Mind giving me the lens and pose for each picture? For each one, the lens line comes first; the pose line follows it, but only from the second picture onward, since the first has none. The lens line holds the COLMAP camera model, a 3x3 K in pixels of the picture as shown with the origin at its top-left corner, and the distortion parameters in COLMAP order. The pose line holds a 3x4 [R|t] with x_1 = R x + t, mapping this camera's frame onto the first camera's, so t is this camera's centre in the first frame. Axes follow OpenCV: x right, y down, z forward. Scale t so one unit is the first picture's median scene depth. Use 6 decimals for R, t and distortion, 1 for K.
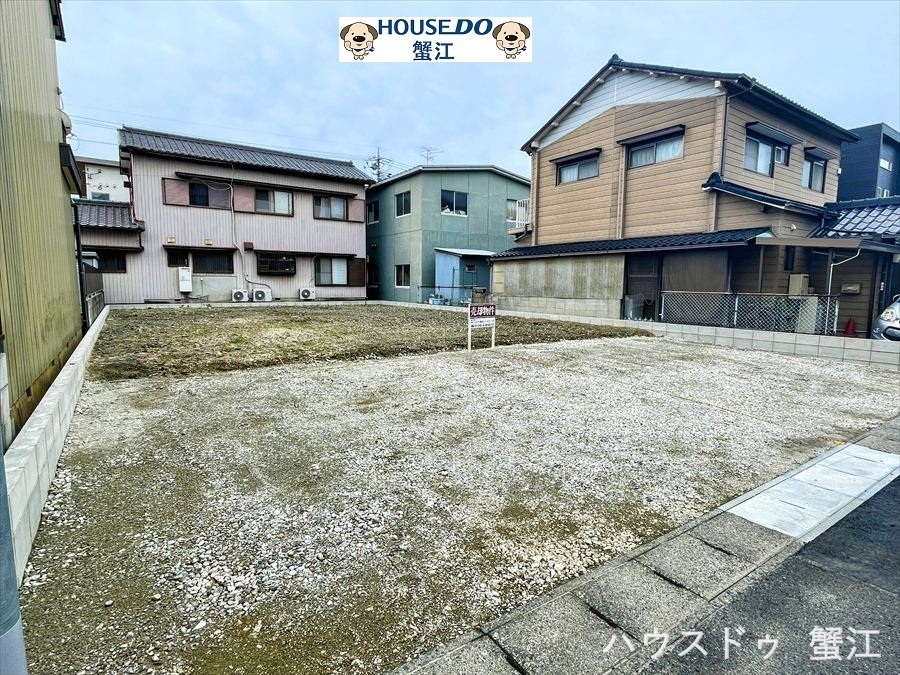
lens RADIAL K [[478.5, 0, 454.6], [0, 478.5, 336.3], [0, 0, 1]] dist [-0.005147, -0.000626]
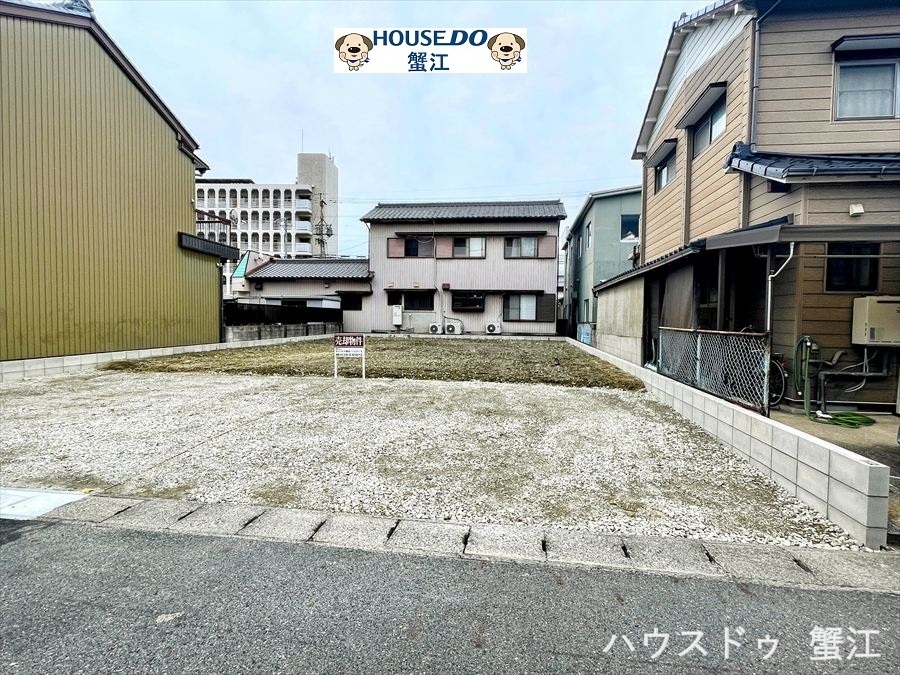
lens RADIAL K [[478.5, 0, 454.2], [0, 478.5, 339.9], [0, 0, 1]] dist [-0.005147, -0.000626]
pose [[0.734881, 0.032165, -0.677433, 0.384737], [-0.081085, 0.995877, -0.040676, -0.013017], [0.673331, 0.084822, 0.734459, 0.163879]]
